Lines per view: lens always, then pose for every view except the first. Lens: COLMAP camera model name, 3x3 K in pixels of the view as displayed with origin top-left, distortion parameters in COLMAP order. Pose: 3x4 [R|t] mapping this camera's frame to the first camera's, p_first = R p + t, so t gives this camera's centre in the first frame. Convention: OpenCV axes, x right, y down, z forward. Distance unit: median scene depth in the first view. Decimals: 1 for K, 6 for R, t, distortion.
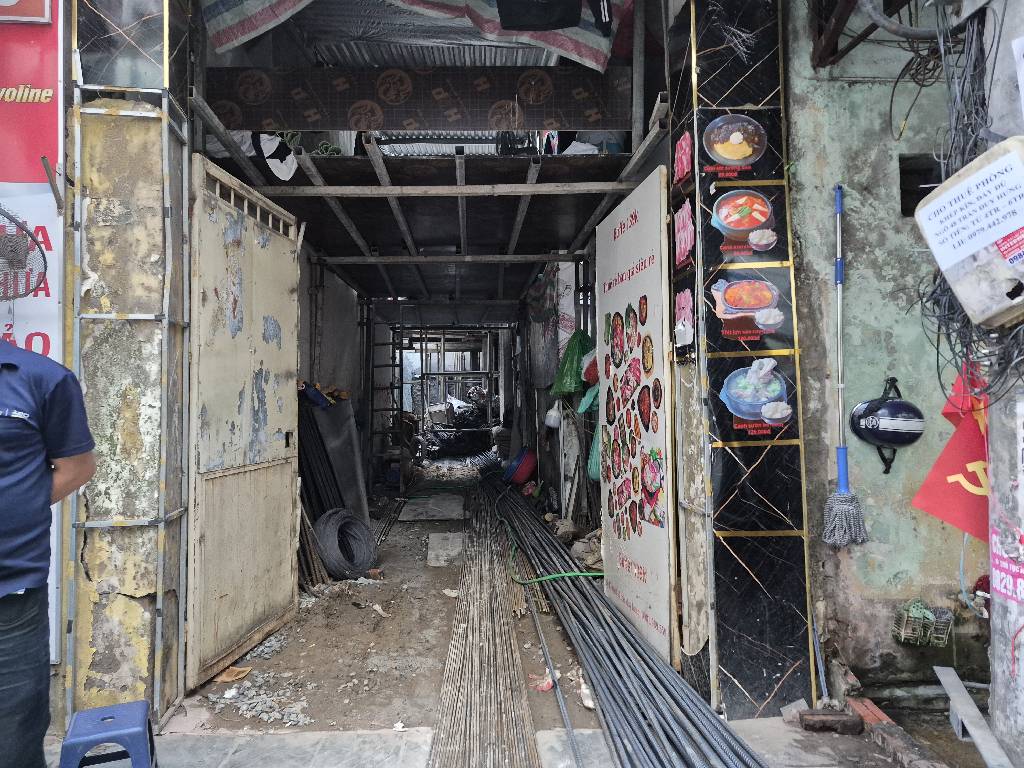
lens RADIAL K [[697.6, 0, 513.9], [0, 697.6, 387.5], [0, 0, 1]] dist [0.092868, -0.101770]
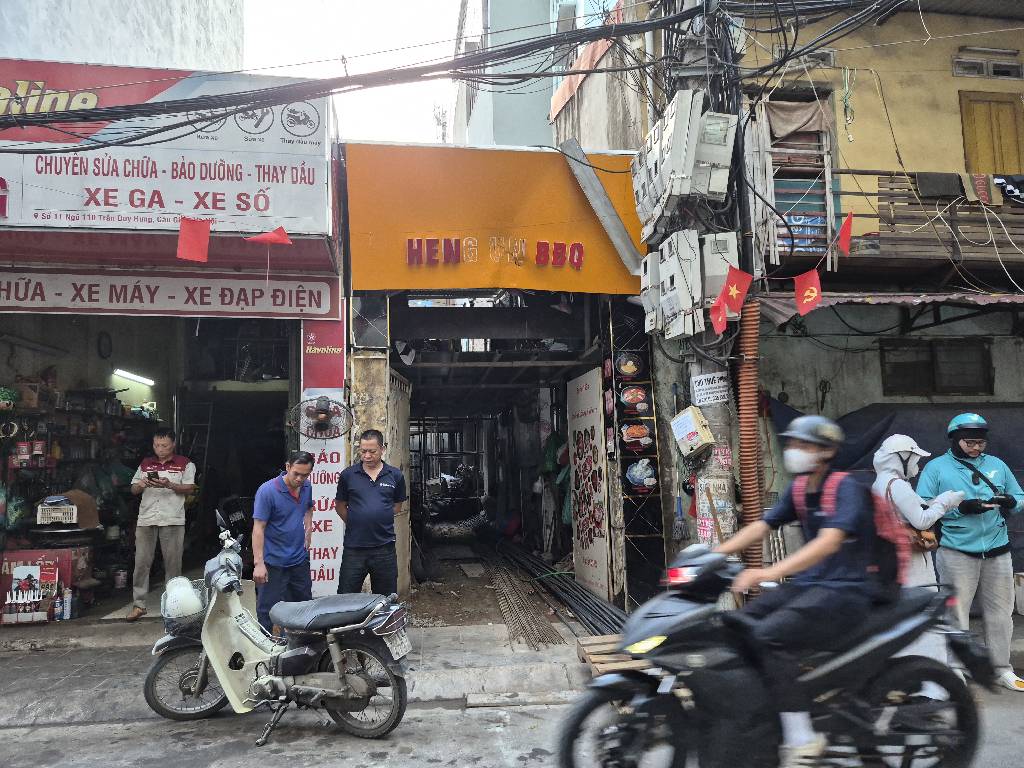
lens RADIAL K [[697.6, 0, 513.9], [0, 697.6, 387.5], [0, 0, 1]] dist [0.092868, -0.101770]
pose [[0.997826, -0.003571, 0.065803, -0.204804], [0.010284, 0.994736, -0.101951, -0.040475], [-0.065092, 0.102406, 0.992611, -1.173392]]
